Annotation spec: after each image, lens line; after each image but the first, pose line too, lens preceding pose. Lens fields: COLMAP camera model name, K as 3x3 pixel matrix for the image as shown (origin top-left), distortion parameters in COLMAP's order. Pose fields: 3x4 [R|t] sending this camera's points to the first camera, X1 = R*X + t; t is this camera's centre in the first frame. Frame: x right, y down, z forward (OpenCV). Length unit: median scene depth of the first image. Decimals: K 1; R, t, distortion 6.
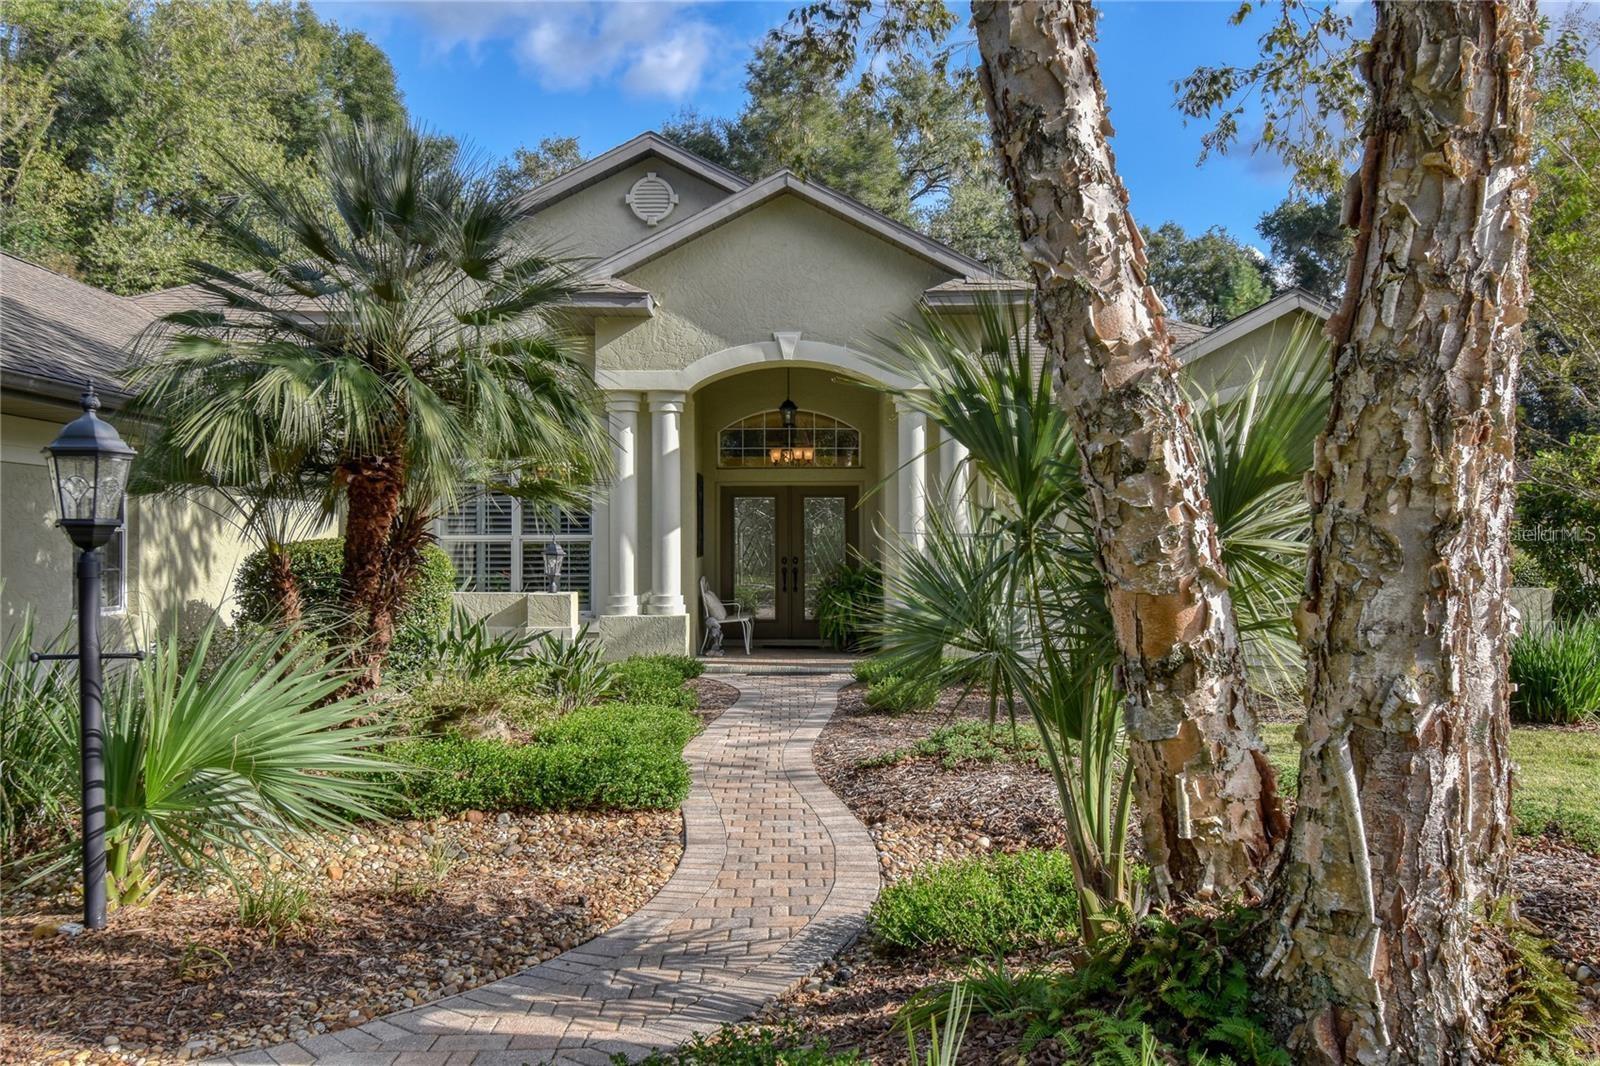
lens RADIAL K [[1375.4, 0, 798.9], [0, 1375.4, 531.0], [0, 0, 1]] dist [0.002168, 0.000543]
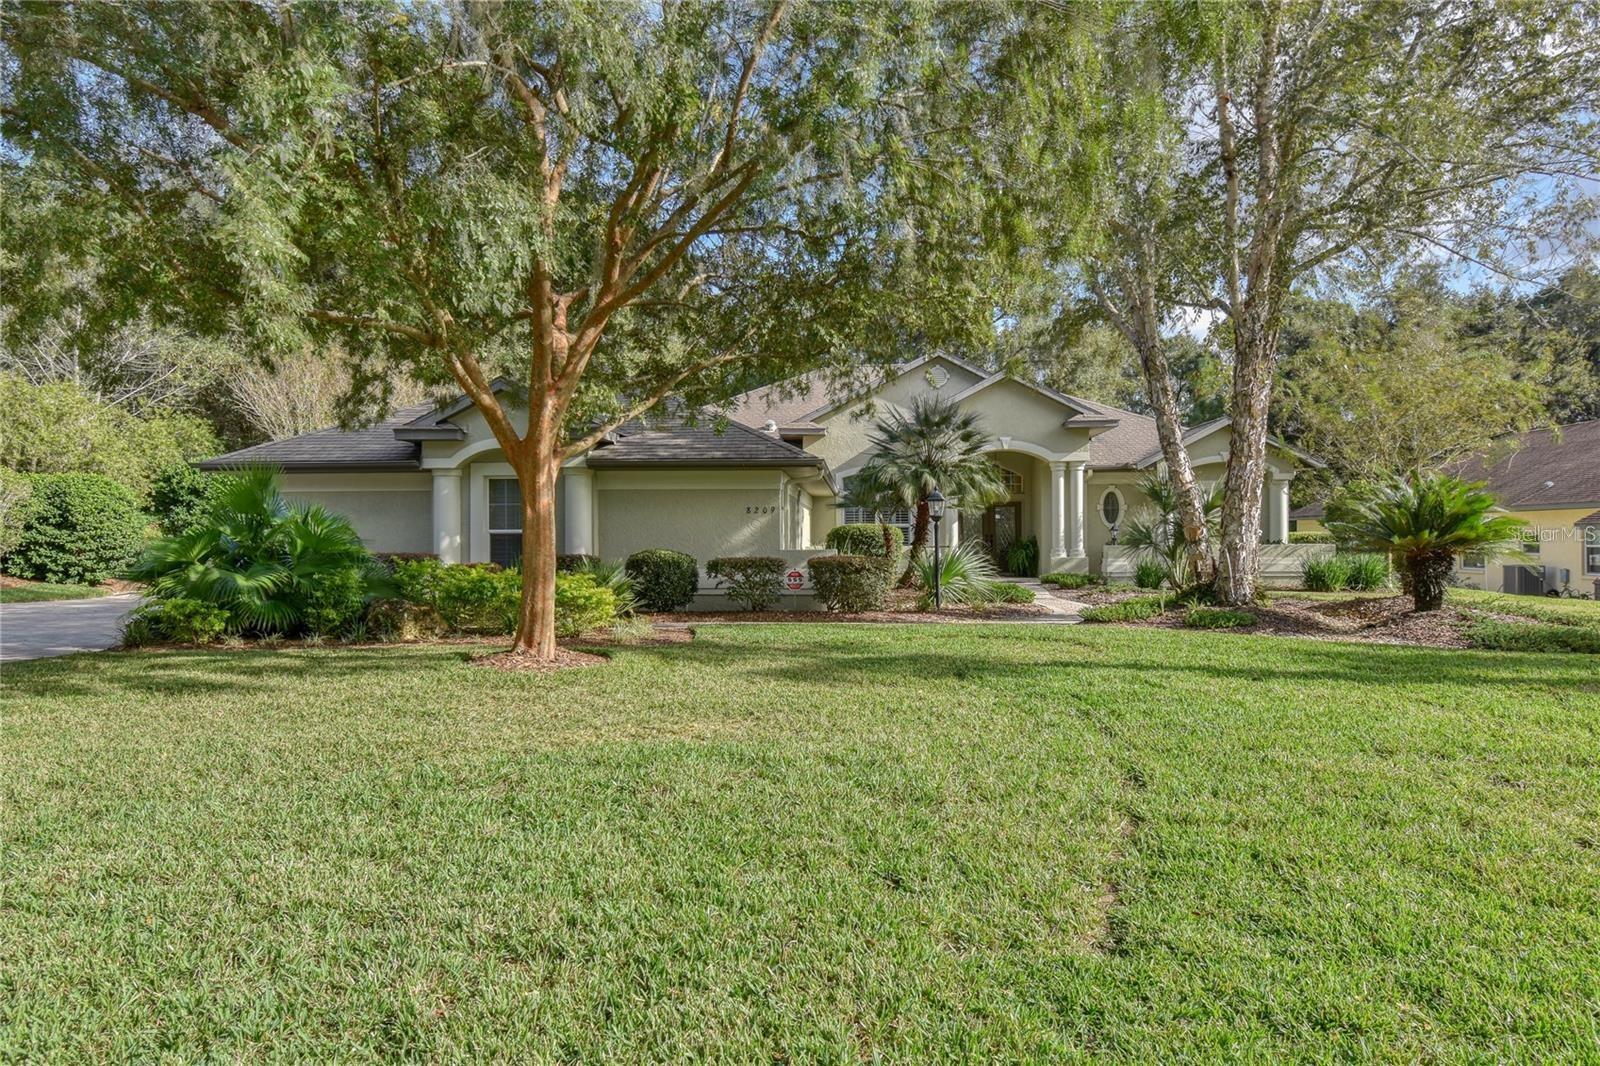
lens RADIAL K [[976.9, 0, 801.8], [0, 976.9, 534.2], [0, 0, 1]] dist [-0.001392, -0.000010]
pose [[0.997249, -0.000875, -0.074121, -1.003550], [0.001247, 0.999987, 0.004965, 0.049479], [0.074115, -0.005043, 0.997237, -2.986117]]
